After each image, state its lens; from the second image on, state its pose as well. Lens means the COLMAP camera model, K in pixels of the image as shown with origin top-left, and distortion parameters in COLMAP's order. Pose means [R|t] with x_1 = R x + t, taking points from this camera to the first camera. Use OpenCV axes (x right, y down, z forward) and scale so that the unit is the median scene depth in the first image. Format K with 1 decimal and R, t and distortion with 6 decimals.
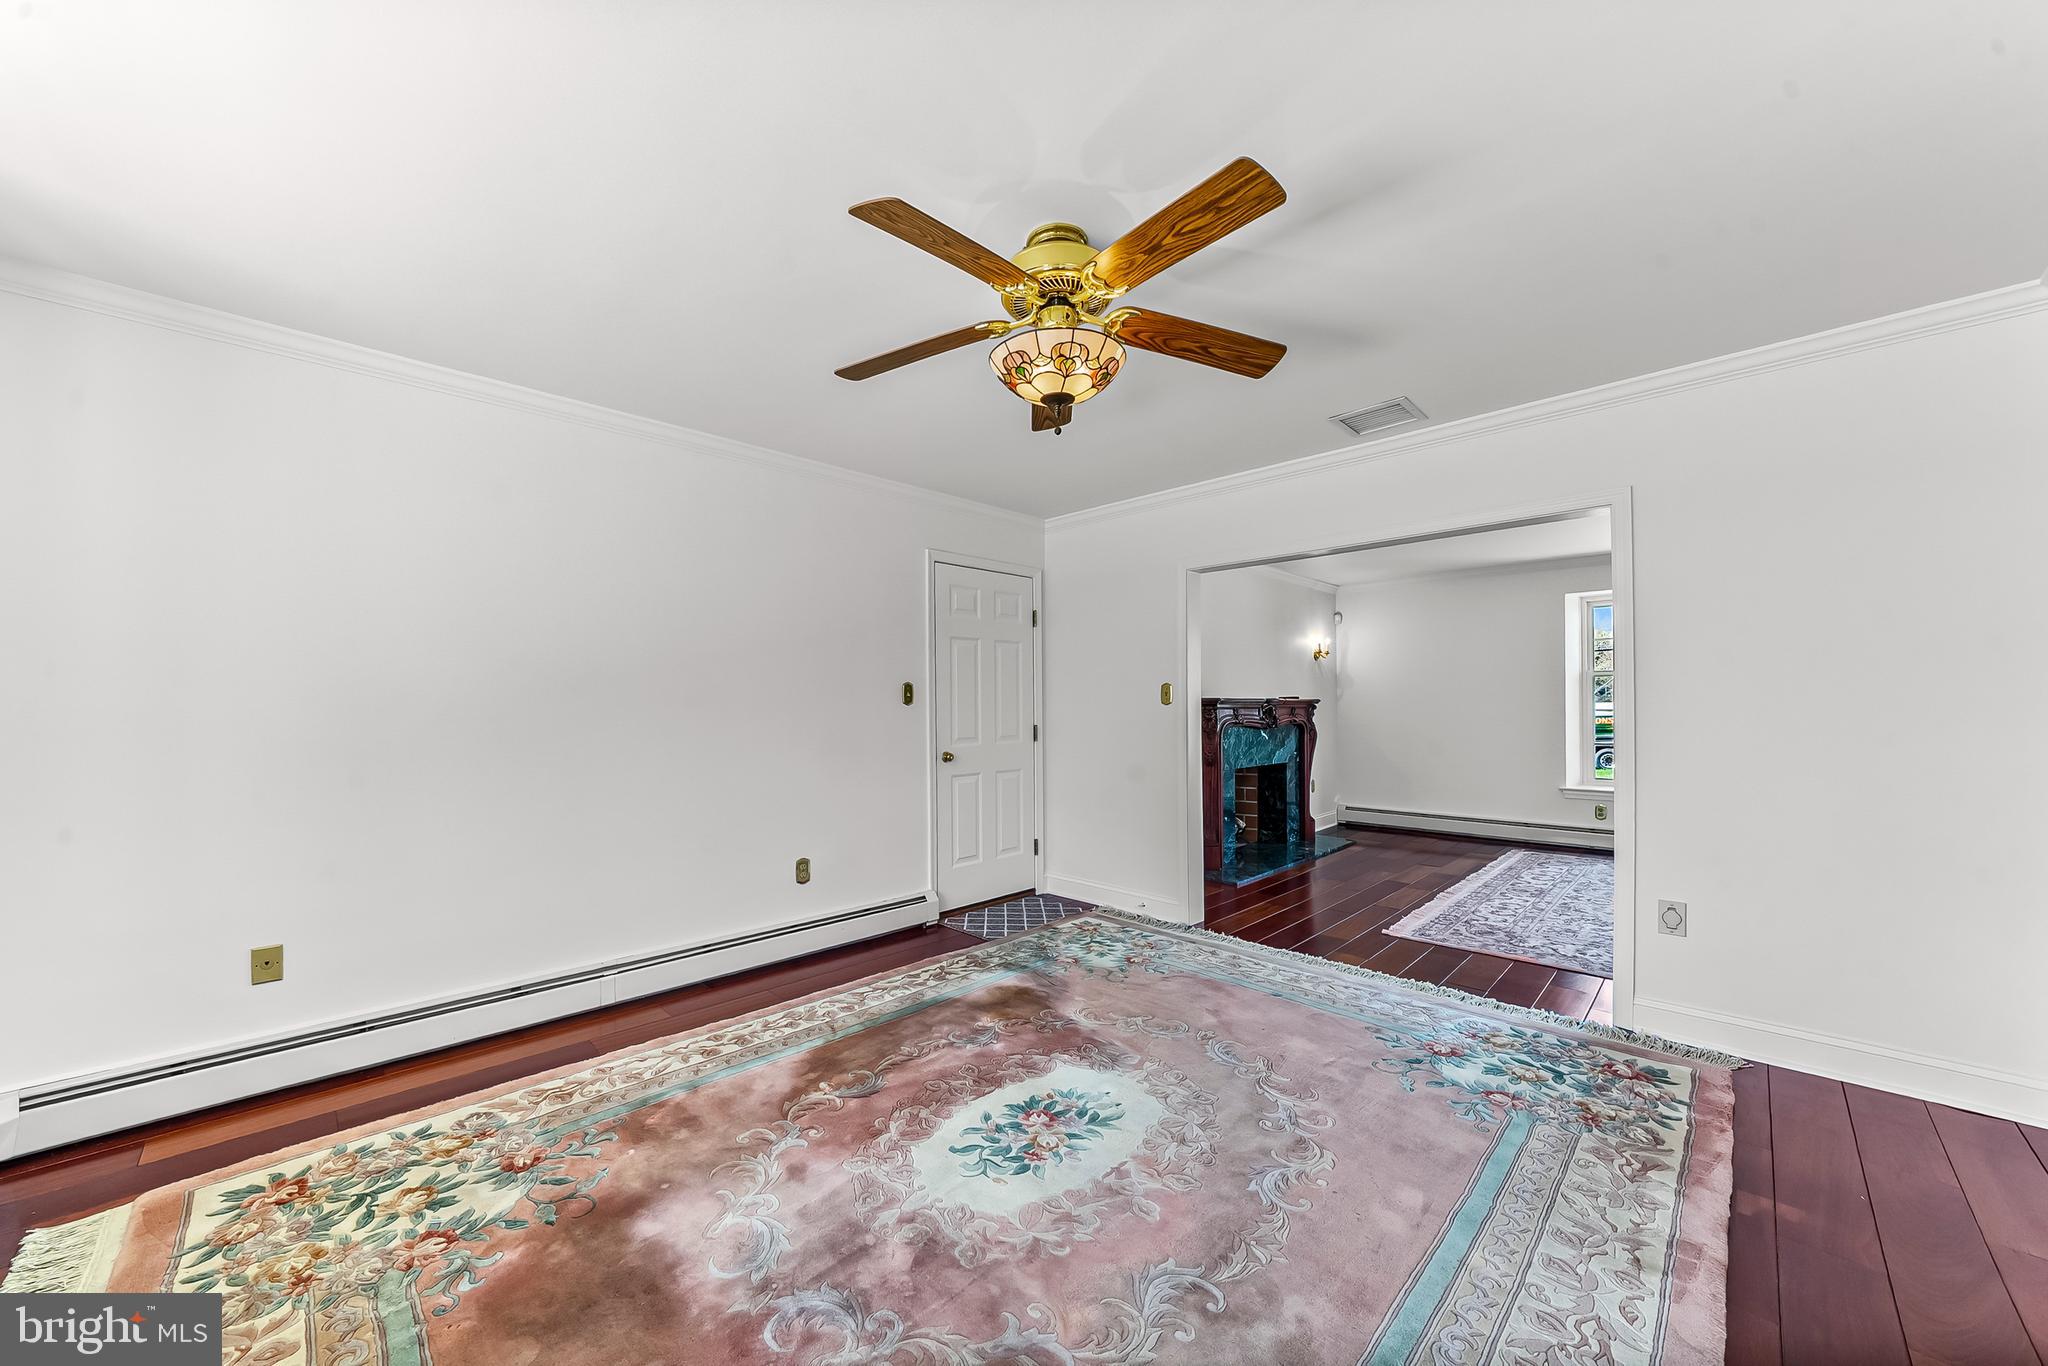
lens RADIAL K [[744.1, 0, 1006.9], [0, 744.1, 716.0], [0, 0, 1]] dist [-0.012362, 0.000326]
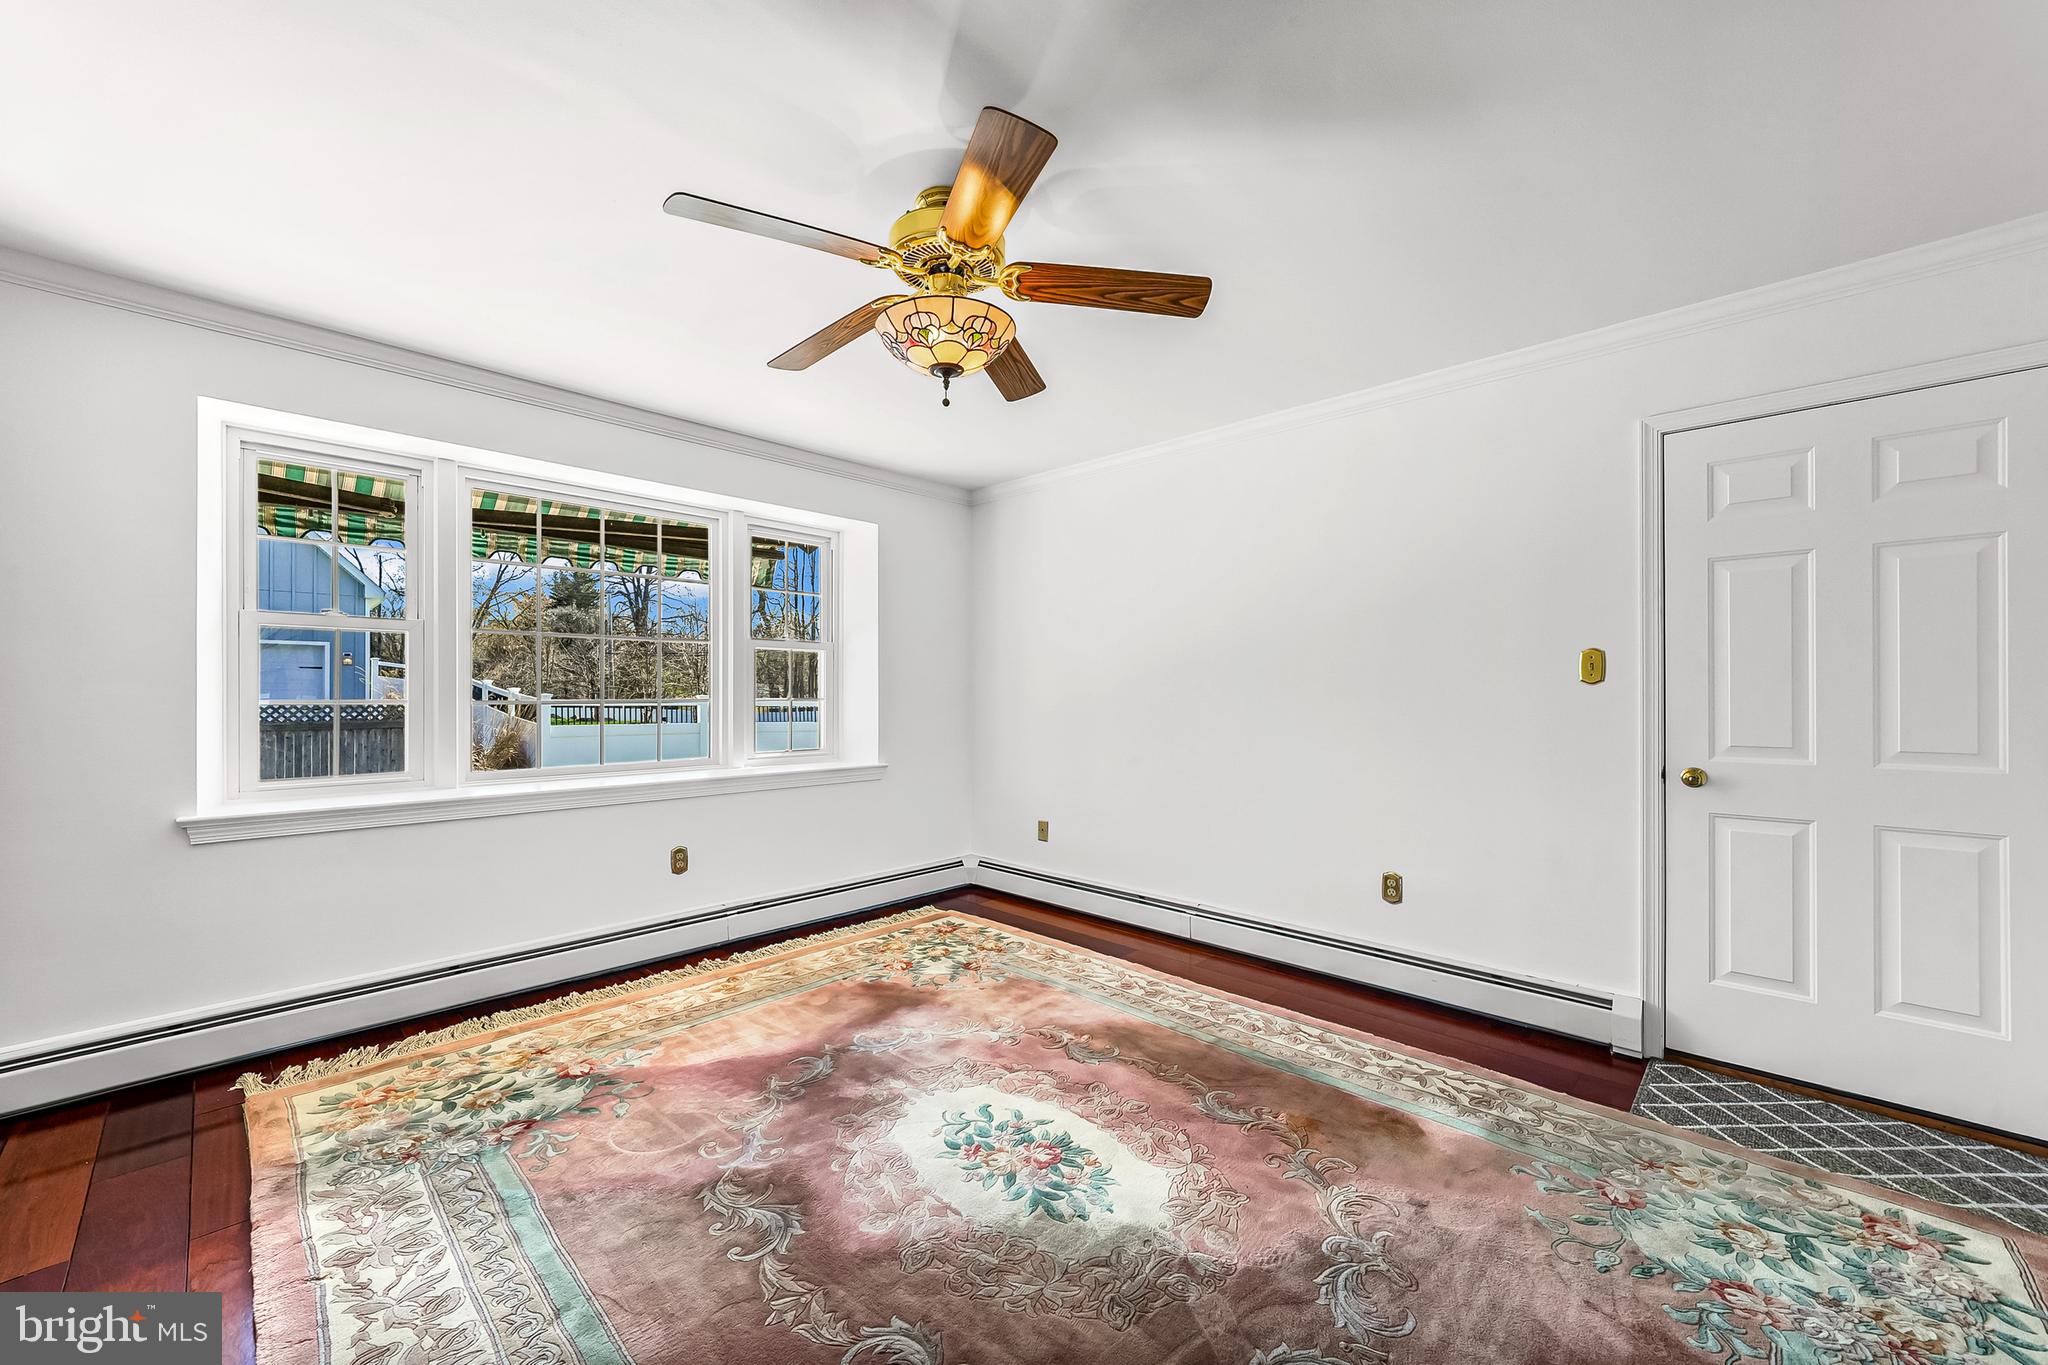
lens RADIAL K [[773.4, 0, 1002.3], [0, 773.4, 696.1], [0, 0, 1]] dist [0.000897, 0.000241]
pose [[0.019205, 0.009662, -0.999769, 0.721335], [-0.011149, 0.999893, 0.009449, -0.008181], [0.999753, 0.010965, 0.019311, 0.699024]]
